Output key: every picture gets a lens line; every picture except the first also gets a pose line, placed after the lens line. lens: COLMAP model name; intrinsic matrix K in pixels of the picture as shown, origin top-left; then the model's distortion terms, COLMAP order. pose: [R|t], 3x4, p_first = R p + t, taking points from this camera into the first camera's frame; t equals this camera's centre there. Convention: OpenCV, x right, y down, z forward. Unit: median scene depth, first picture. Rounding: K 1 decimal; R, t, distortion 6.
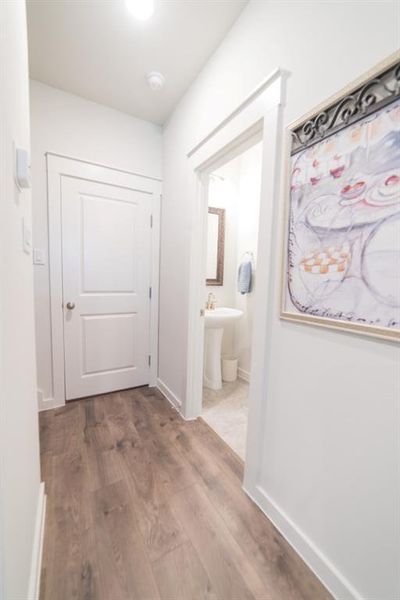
lens RADIAL K [[228.5, 0, 199.6], [0, 228.5, 298.1], [0, 0, 1]] dist [-0.010530, 0.000733]
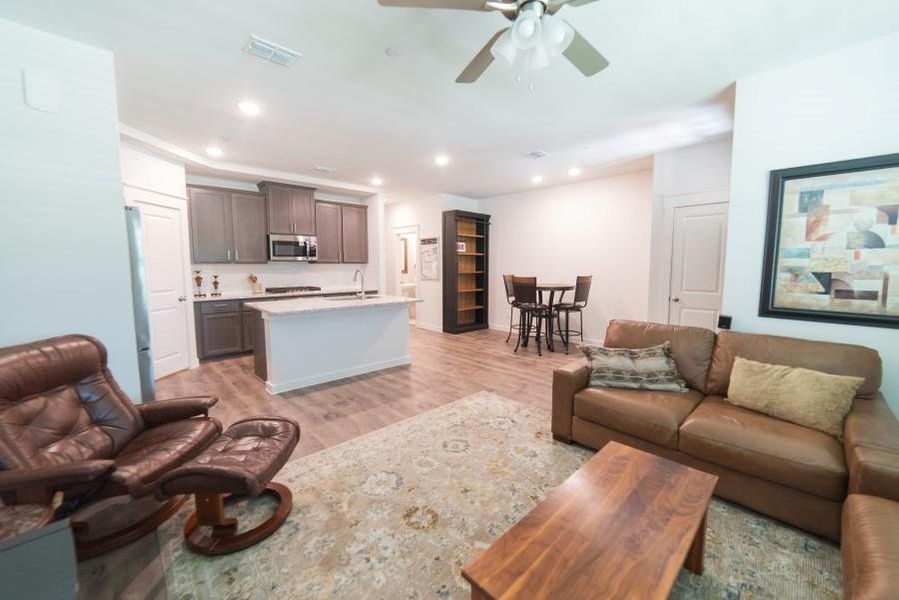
lens RADIAL K [[342.4, 0, 449.8], [0, 342.4, 296.5], [0, 0, 1]] dist [-0.010530, 0.000733]
pose [[0.976801, -0.048964, 0.208475, -0.212364], [0.046245, 0.998770, 0.017901, 0.137758], [-0.209095, -0.007845, 0.977864, -2.390713]]
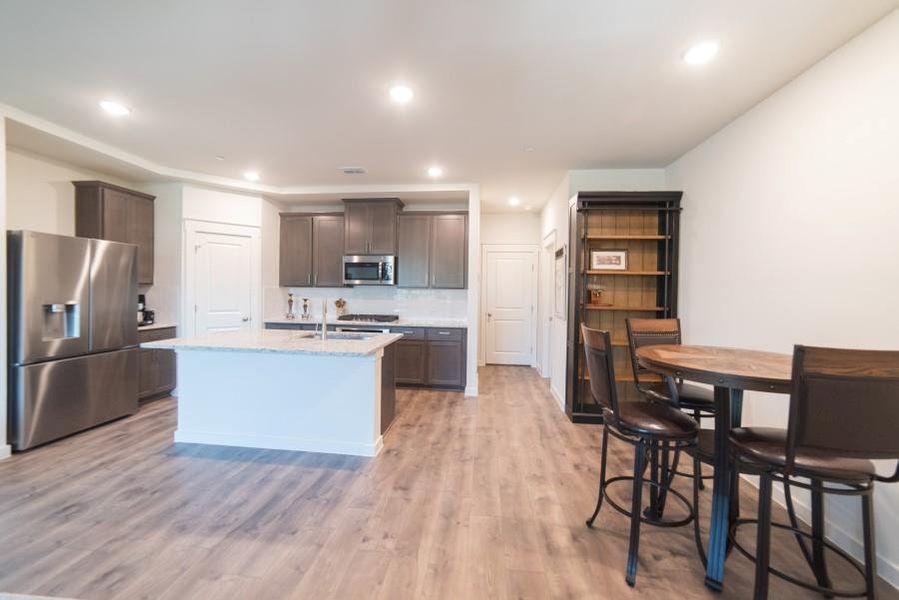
lens RADIAL K [[342.4, 0, 451.0], [0, 342.4, 296.4], [0, 0, 1]] dist [-0.010530, 0.000733]
pose [[0.804910, -0.007865, -0.593345, 0.769764], [-0.038058, 0.997169, -0.064846, 0.075432], [0.592175, 0.074777, 0.802332, -1.325601]]
